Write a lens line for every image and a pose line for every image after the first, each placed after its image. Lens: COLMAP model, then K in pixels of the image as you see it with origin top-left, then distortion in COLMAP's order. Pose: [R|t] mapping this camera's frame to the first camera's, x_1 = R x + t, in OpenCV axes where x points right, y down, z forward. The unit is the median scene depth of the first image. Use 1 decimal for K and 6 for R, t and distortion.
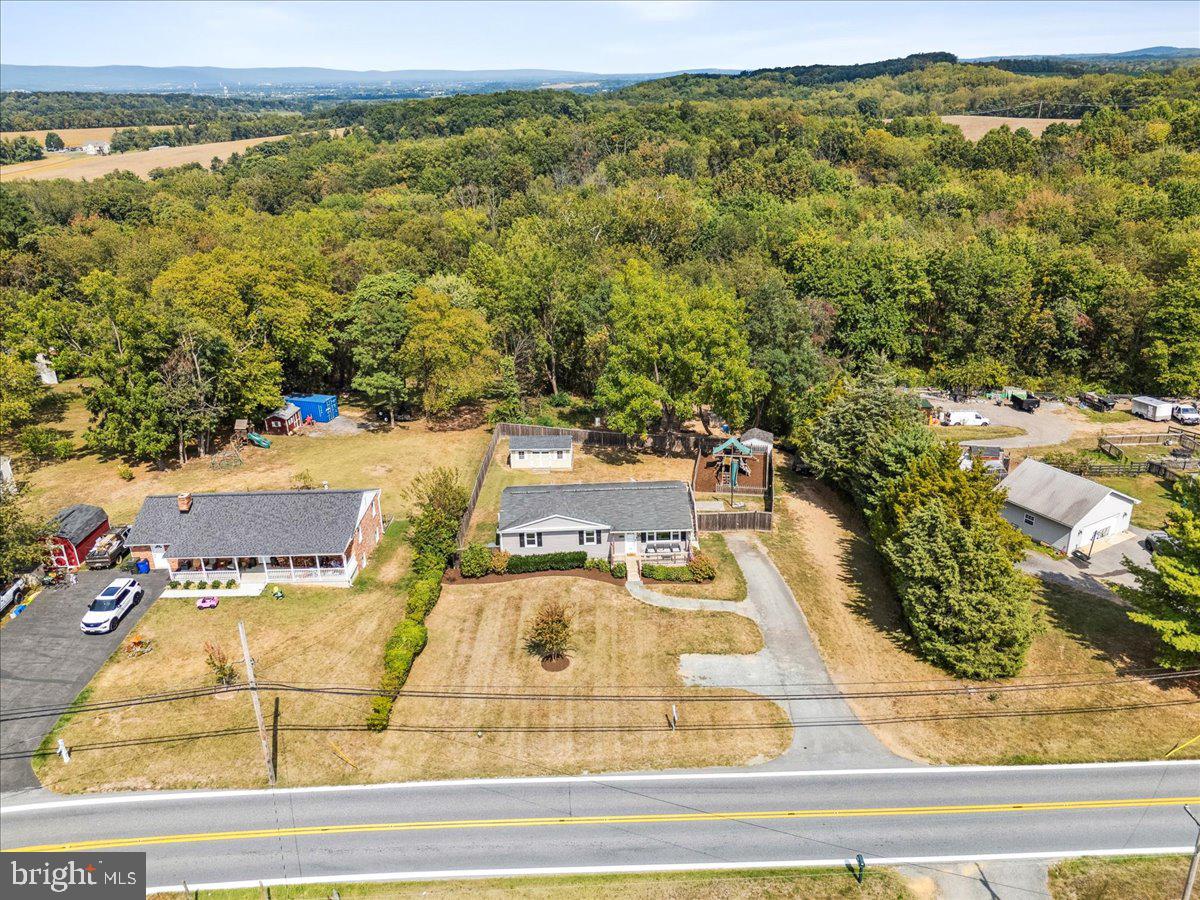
lens RADIAL K [[896.8, 0, 600.2], [0, 896.8, 451.6], [0, 0, 1]] dist [0.044561, -0.032590]
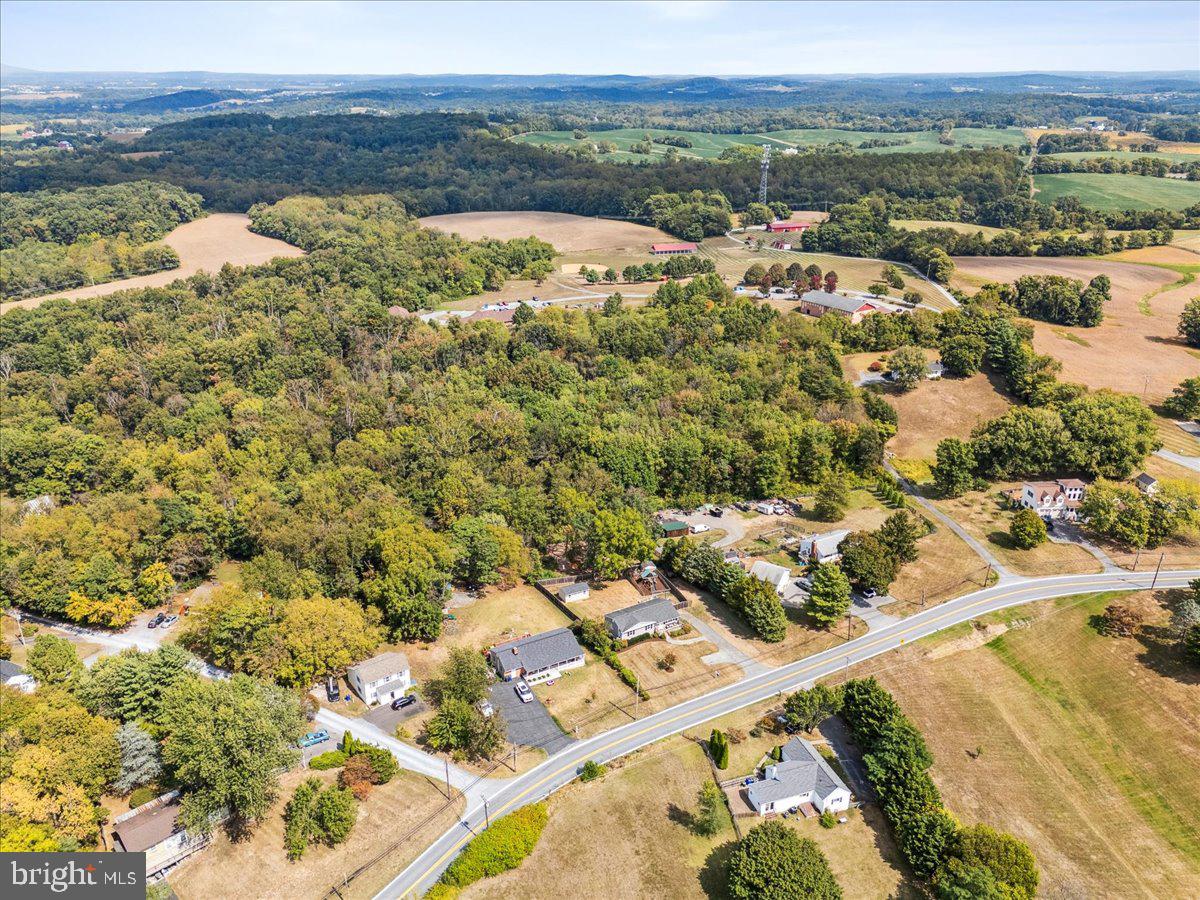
lens RADIAL K [[896.8, 0, 600.8], [0, 896.8, 447.0], [0, 0, 1]] dist [0.044561, -0.032590]
pose [[0.880107, -0.151206, 0.450053, -0.738547], [0.159619, 0.986987, 0.019456, -0.301751], [-0.447139, 0.054714, 0.892790, -0.832461]]
